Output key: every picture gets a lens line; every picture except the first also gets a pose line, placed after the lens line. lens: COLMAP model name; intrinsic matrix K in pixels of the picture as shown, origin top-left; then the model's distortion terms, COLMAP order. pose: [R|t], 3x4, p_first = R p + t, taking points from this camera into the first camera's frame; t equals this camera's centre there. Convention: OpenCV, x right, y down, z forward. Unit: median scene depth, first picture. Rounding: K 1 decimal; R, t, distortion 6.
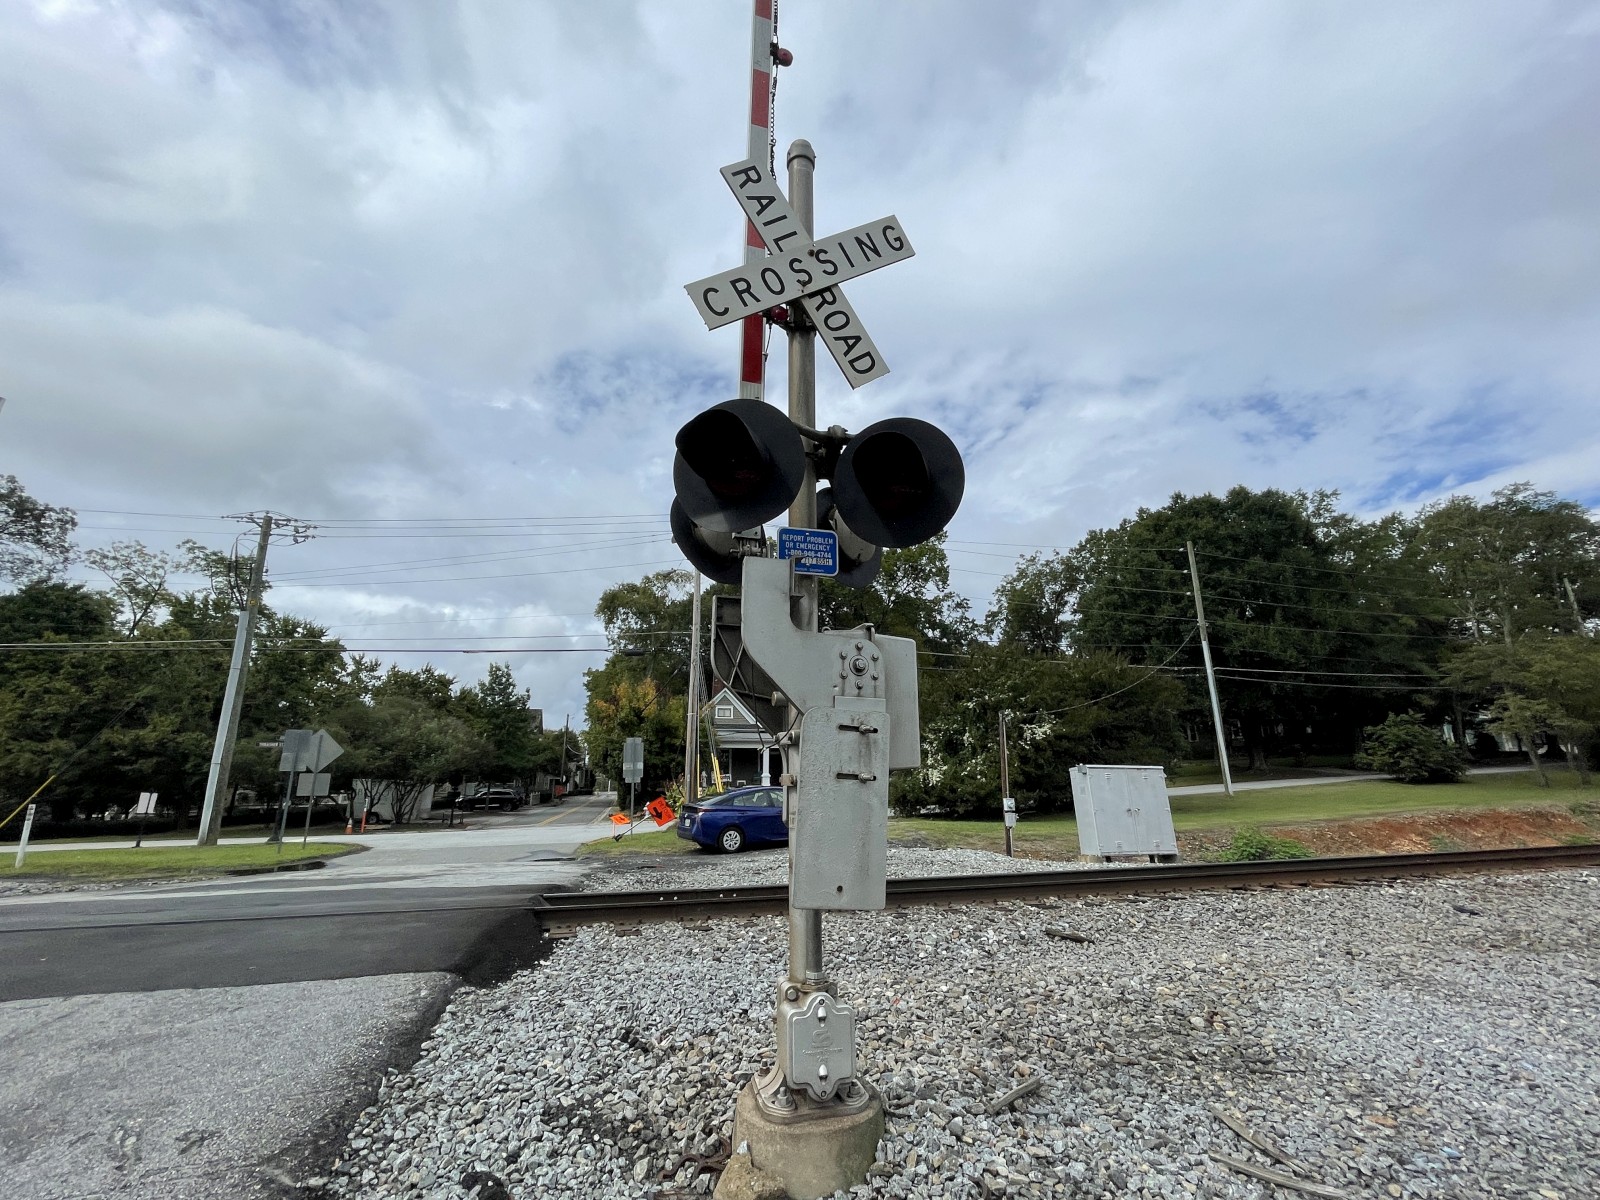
lens RADIAL K [[688.0, 0, 800.0], [0, 688.0, 600.0], [0, 0, 1]] dist [0.001780, 0.000080]
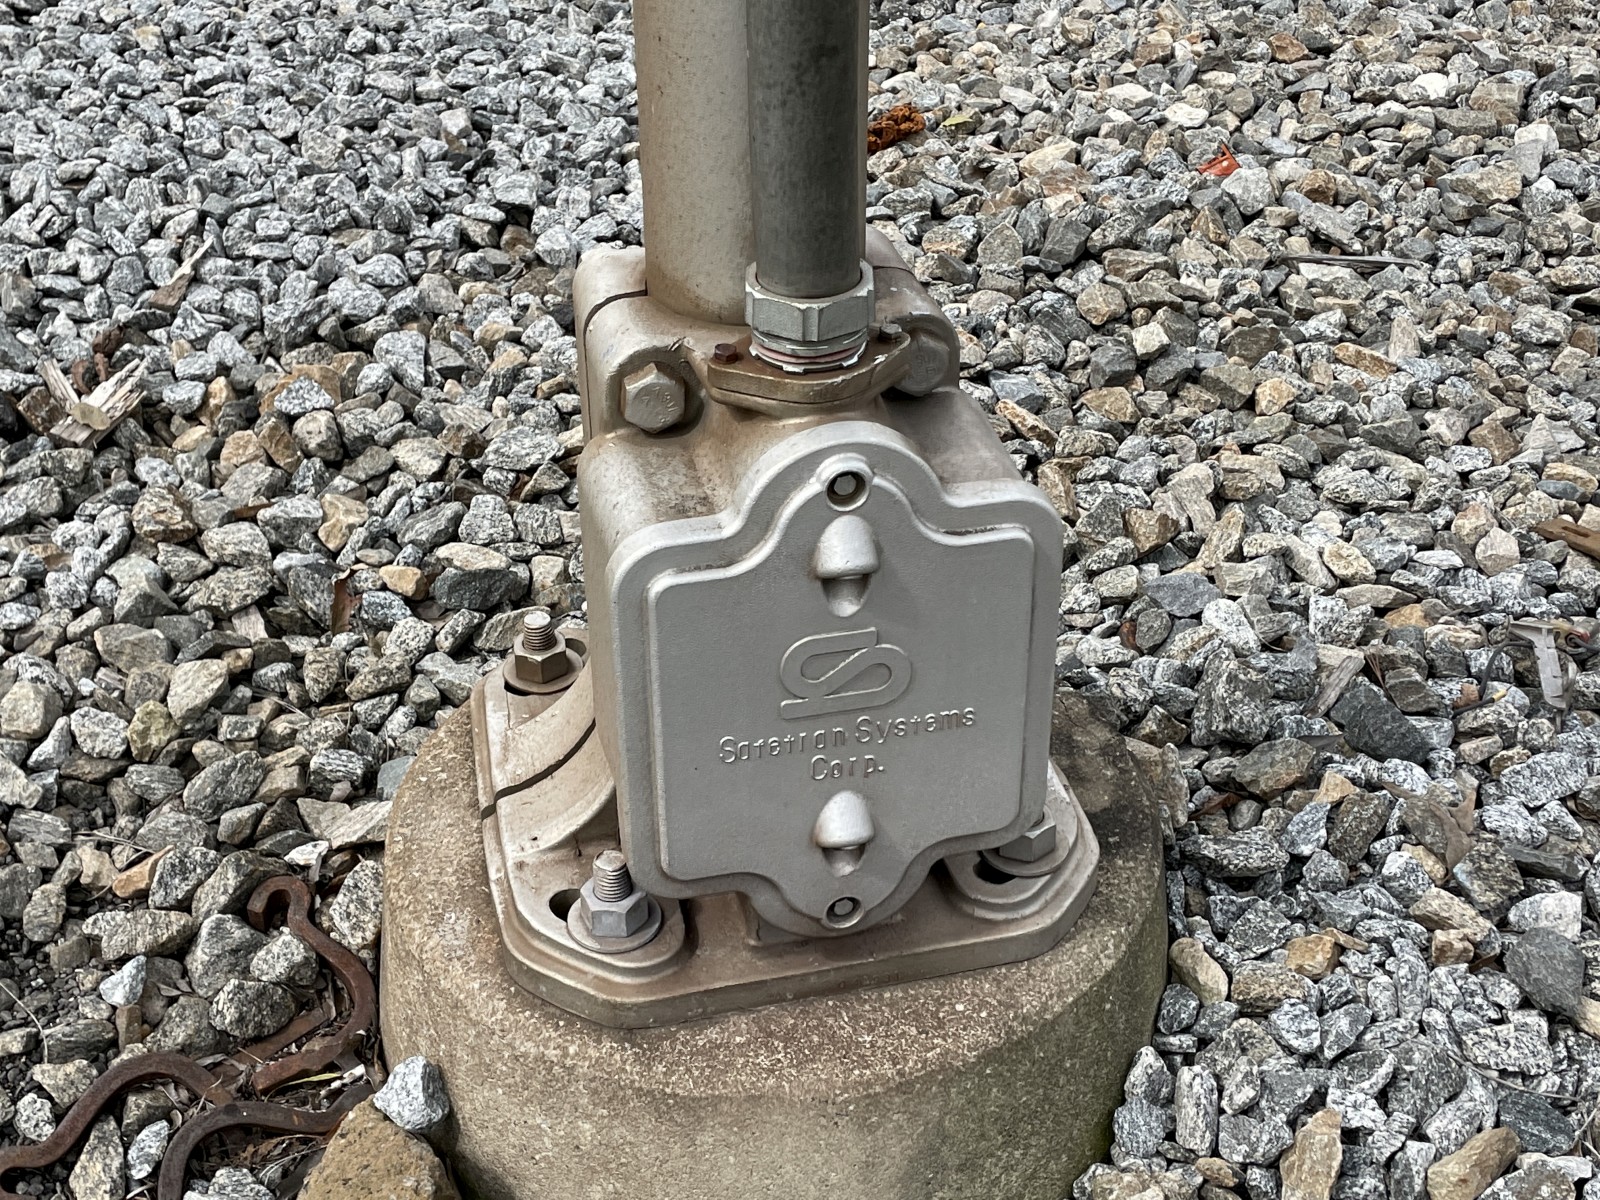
lens RADIAL K [[2107.2, 0, 800.0], [0, 2107.2, 600.0], [0, 0, 1]] dist [0.085852, -0.083470]
pose [[0.999782, 0.014878, -0.014654, 0.023670], [0.001057, 0.664790, 0.747030, 0.217388], [0.020856, -0.746882, 0.664629, 0.561290]]
